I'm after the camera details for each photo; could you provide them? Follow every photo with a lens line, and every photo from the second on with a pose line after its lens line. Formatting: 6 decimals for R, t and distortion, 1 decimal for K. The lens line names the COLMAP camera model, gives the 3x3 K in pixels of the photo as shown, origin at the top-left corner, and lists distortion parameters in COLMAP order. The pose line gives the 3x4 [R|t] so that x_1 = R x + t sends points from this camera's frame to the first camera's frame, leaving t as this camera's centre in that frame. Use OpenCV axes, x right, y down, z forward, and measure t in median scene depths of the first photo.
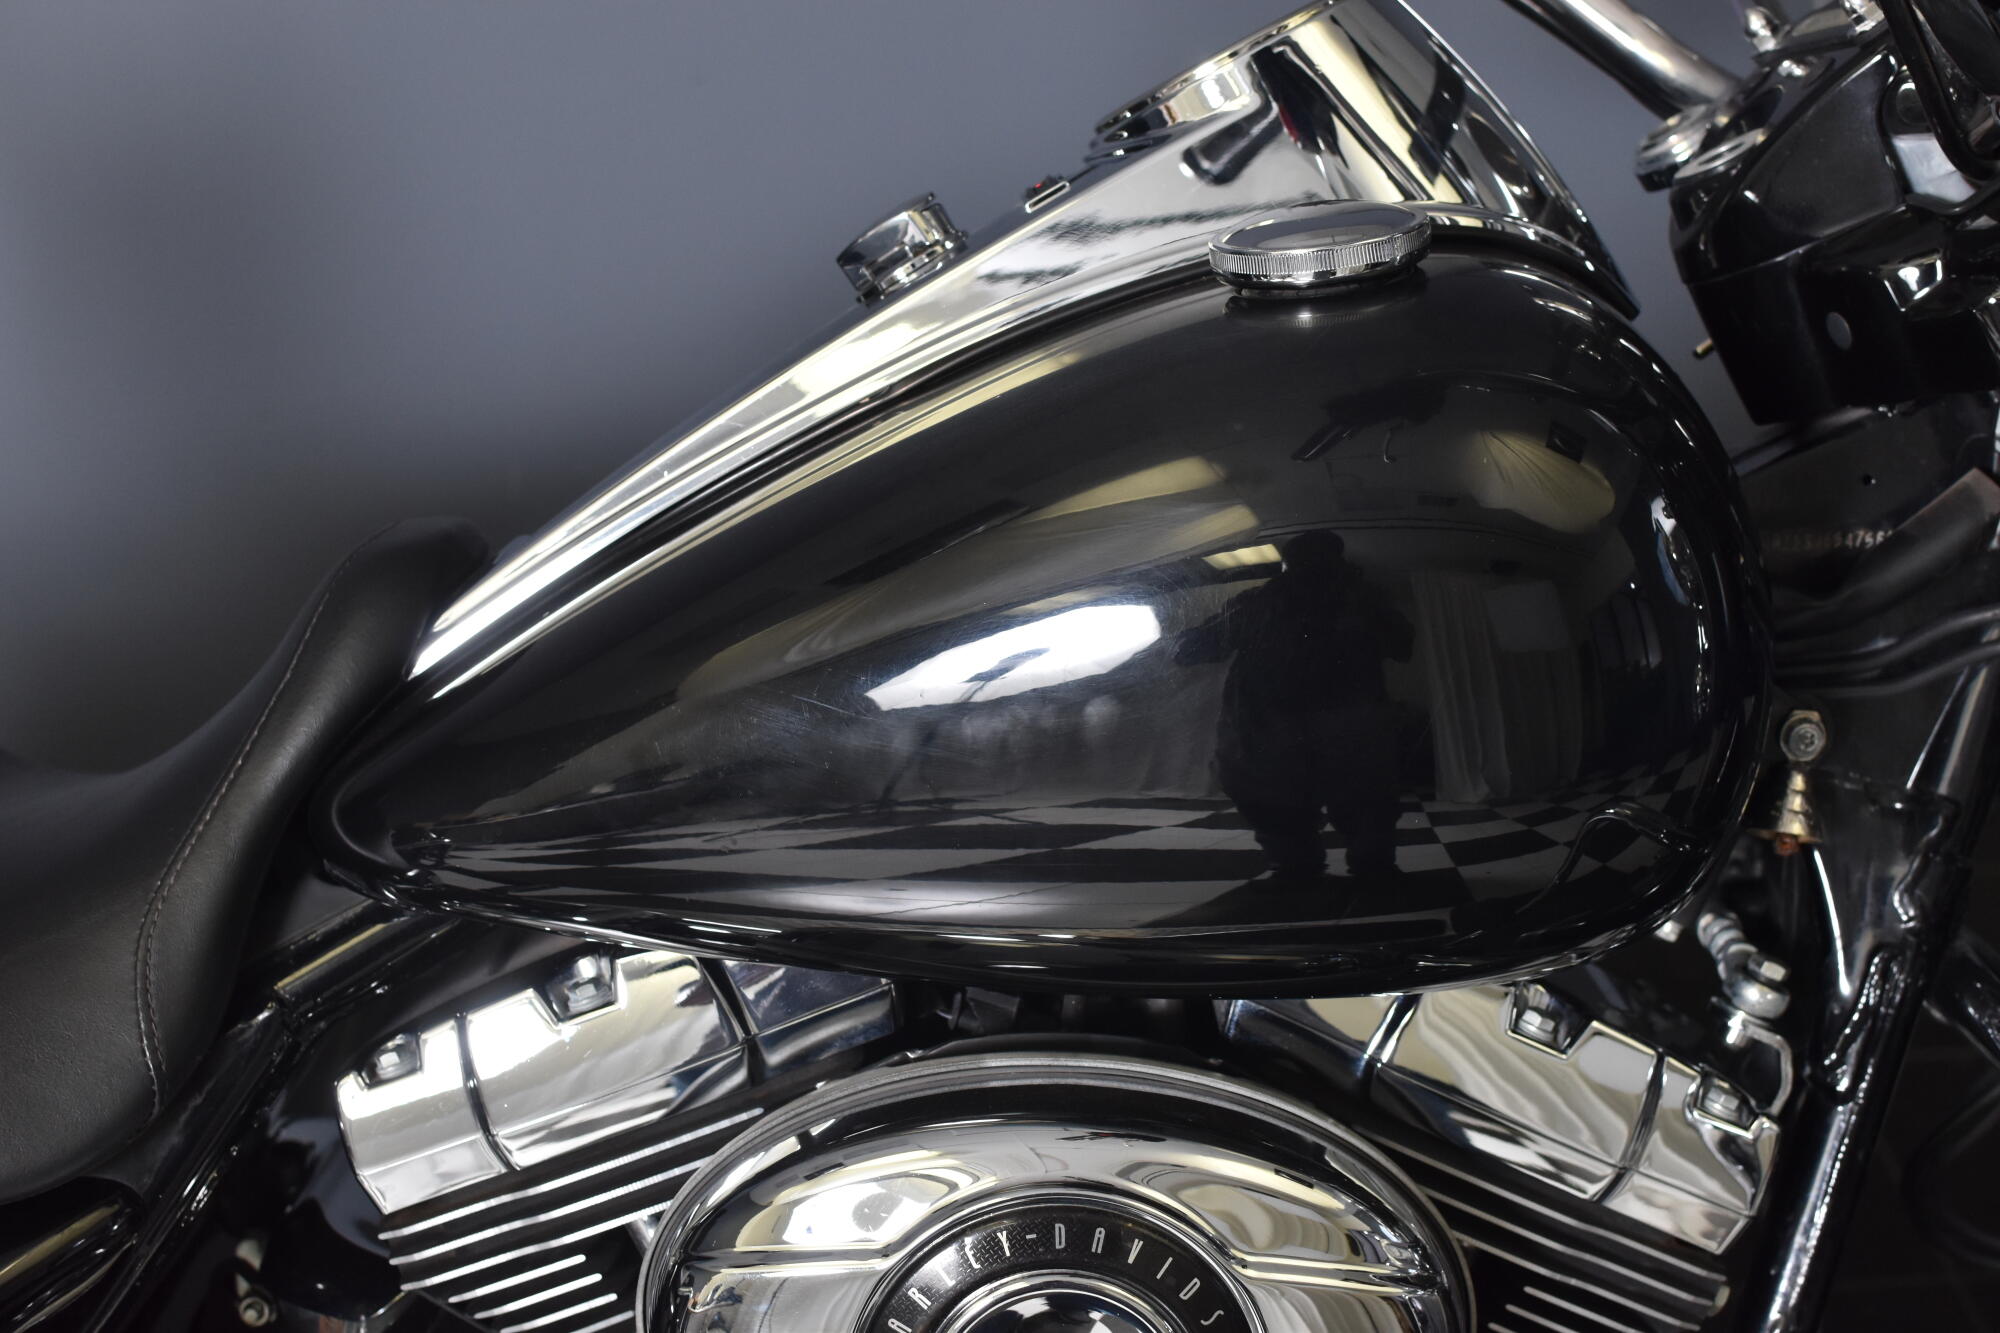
lens RADIAL K [[3025.0, 0, 1000.0], [0, 3025.0, 666.5], [0, 0, 1]] dist [-0.188731, 0.148653]
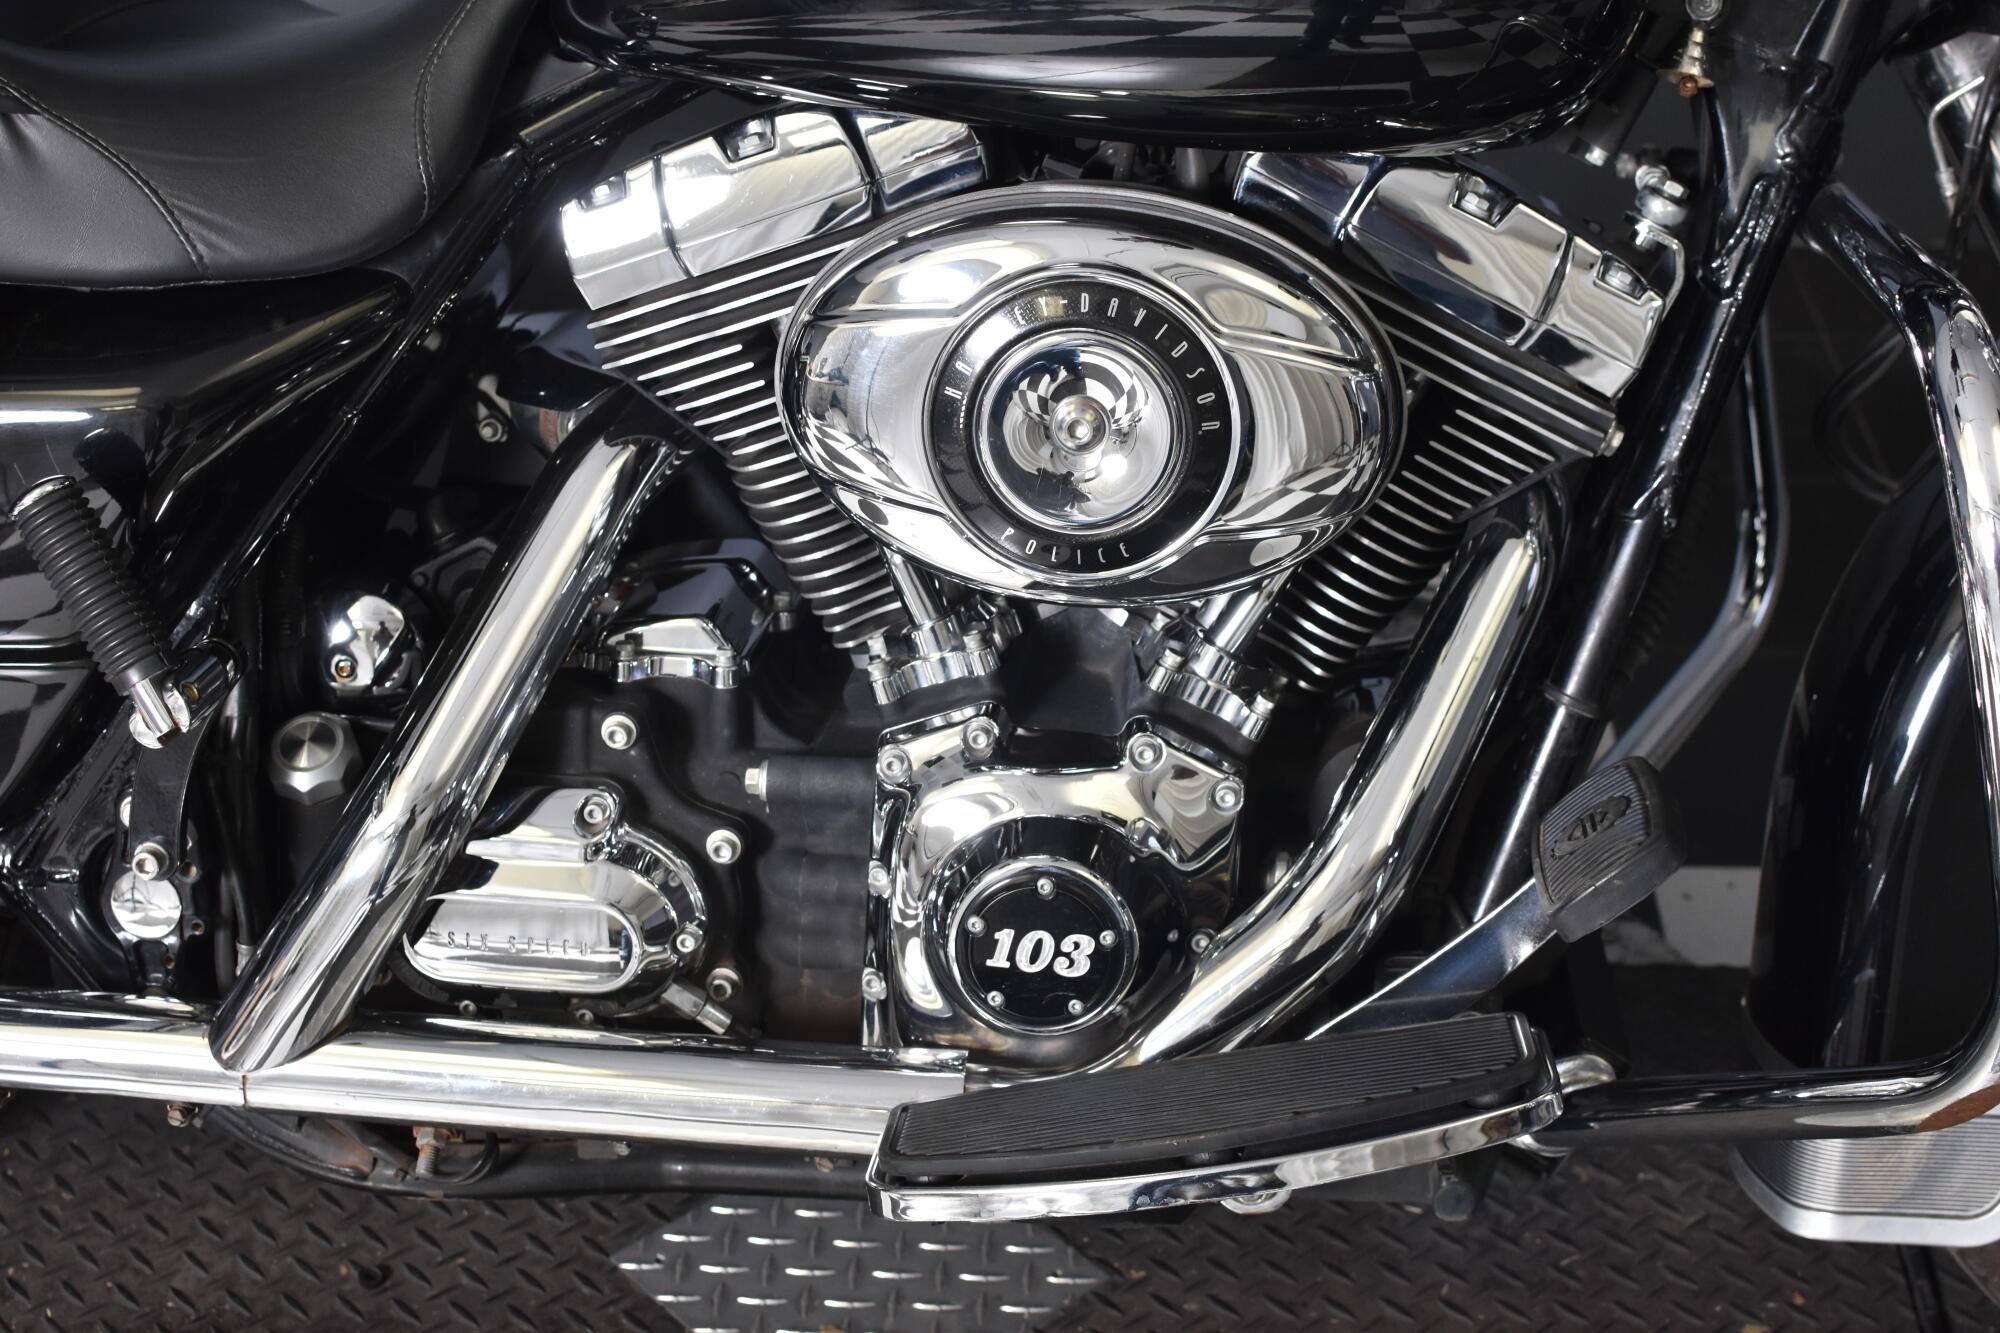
lens RADIAL K [[3025.0, 0, 1000.0], [0, 3025.0, 666.5], [0, 0, 1]] dist [-0.188731, 0.148653]
pose [[0.995074, 0.061757, -0.077543, 0.086207], [-0.051153, 0.989931, 0.131983, 0.154815], [0.084913, -0.127367, 0.988214, -0.320175]]
